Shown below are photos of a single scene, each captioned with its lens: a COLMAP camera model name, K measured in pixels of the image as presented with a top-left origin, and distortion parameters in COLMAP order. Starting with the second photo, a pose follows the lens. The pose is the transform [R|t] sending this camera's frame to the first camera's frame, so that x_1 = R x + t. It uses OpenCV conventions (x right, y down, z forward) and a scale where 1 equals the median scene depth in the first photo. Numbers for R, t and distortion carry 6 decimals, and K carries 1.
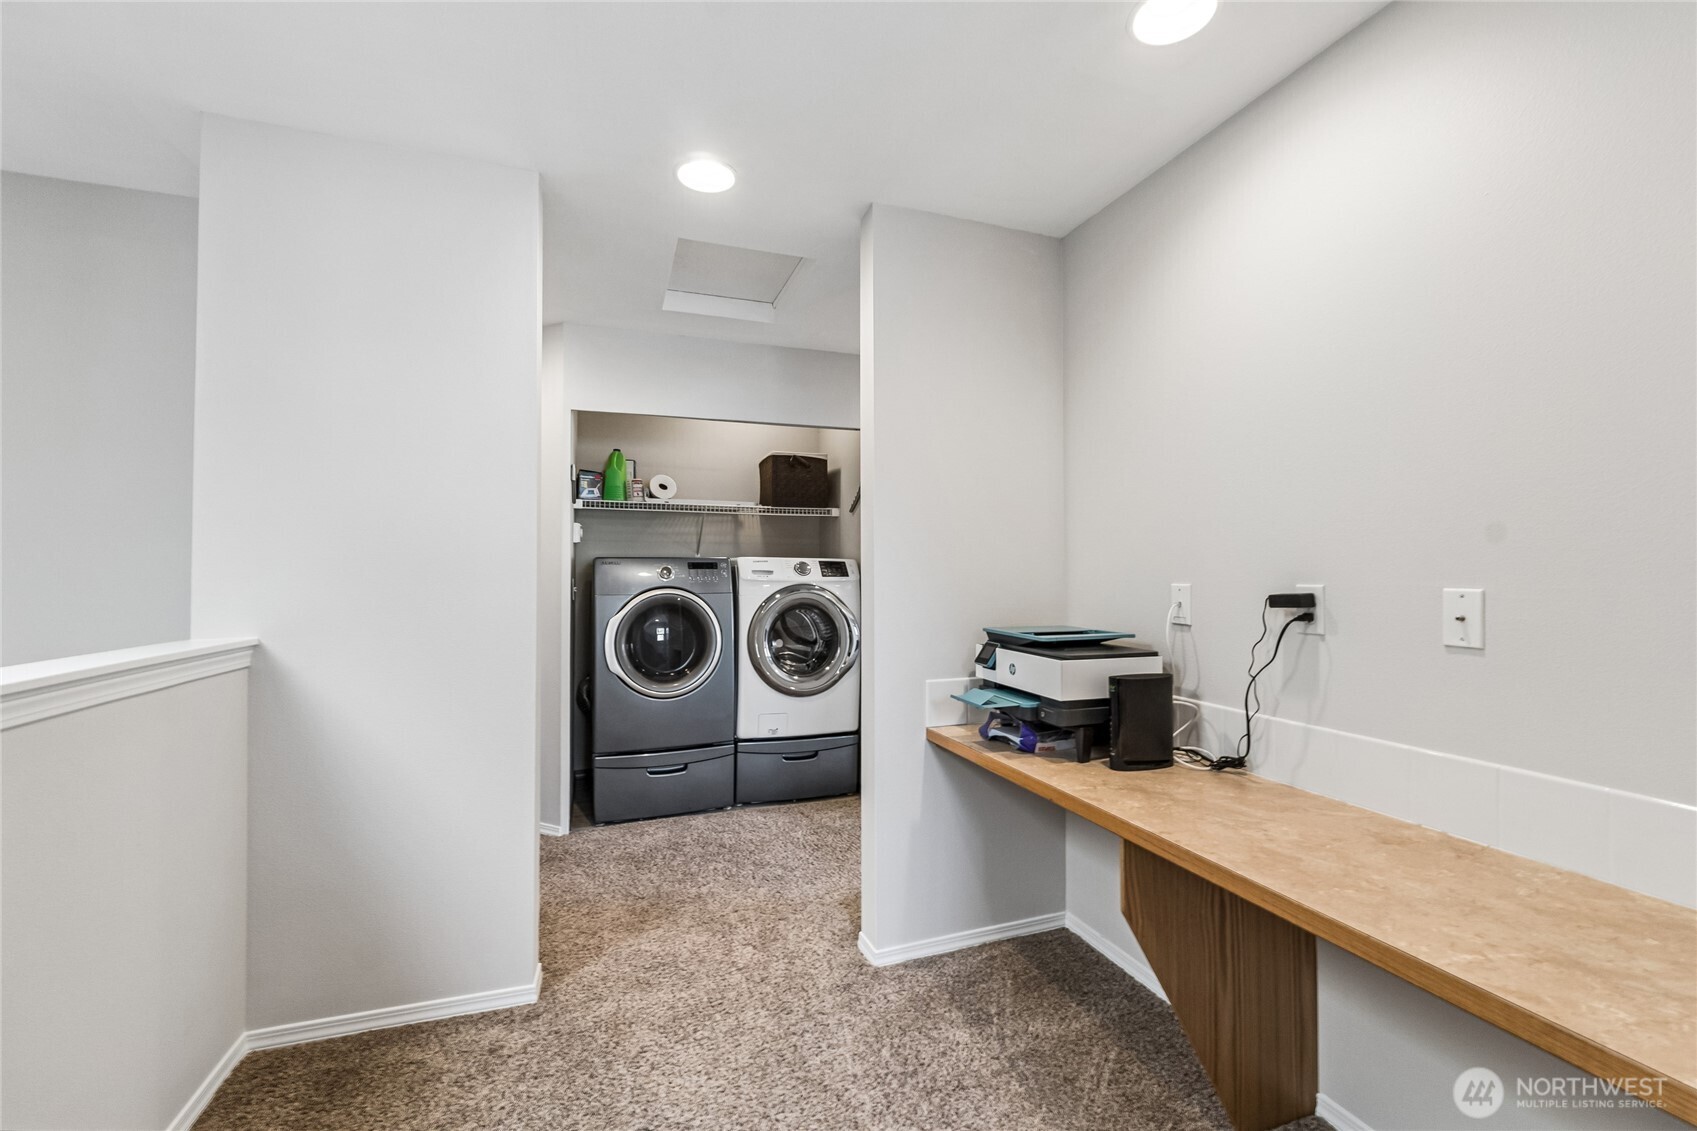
lens RADIAL K [[723.4, 0, 875.0], [0, 723.4, 568.4], [0, 0, 1]] dist [-0.003033, -0.000412]
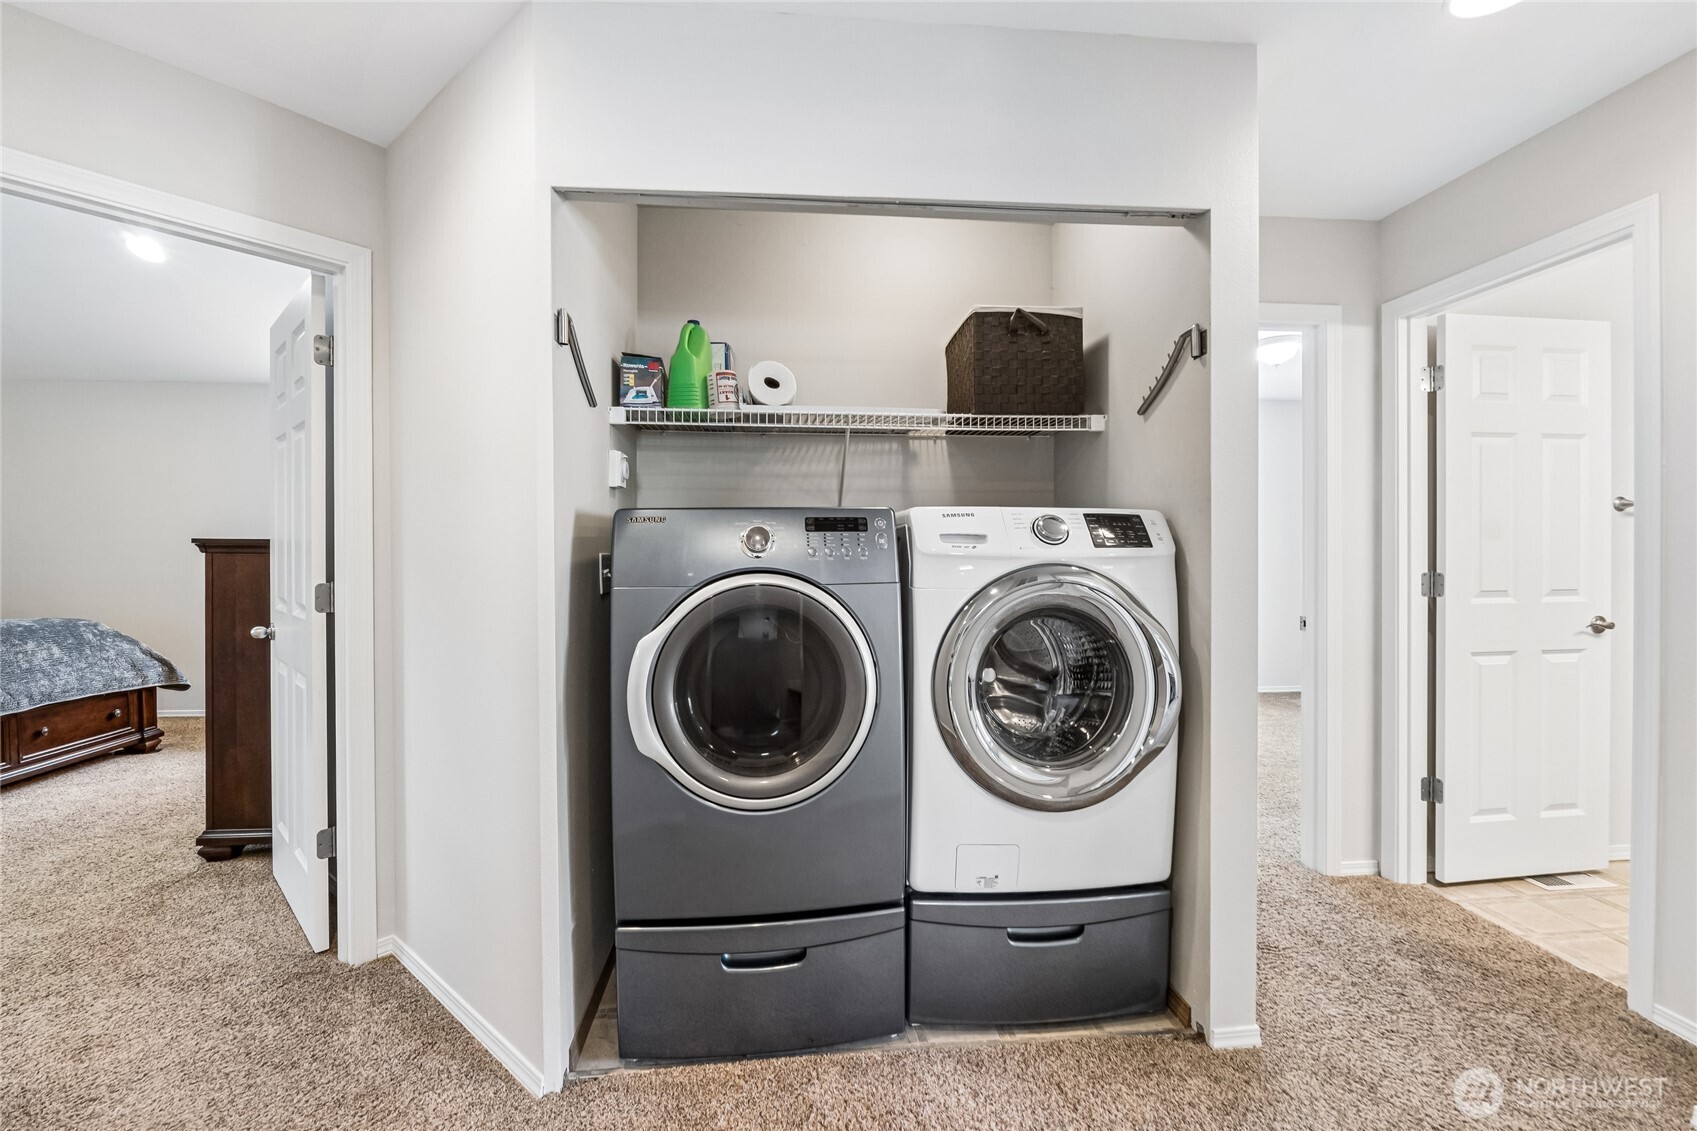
lens RADIAL K [[735.3, 0, 848.5], [0, 735.3, 565.5], [0, 0, 1]] dist [-0.001753, -0.000513]
pose [[0.964725, -0.000330, -0.263259, -0.099719], [0.007018, 0.999676, 0.024464, 0.010588], [0.263165, -0.025448, 0.964415, 0.511925]]
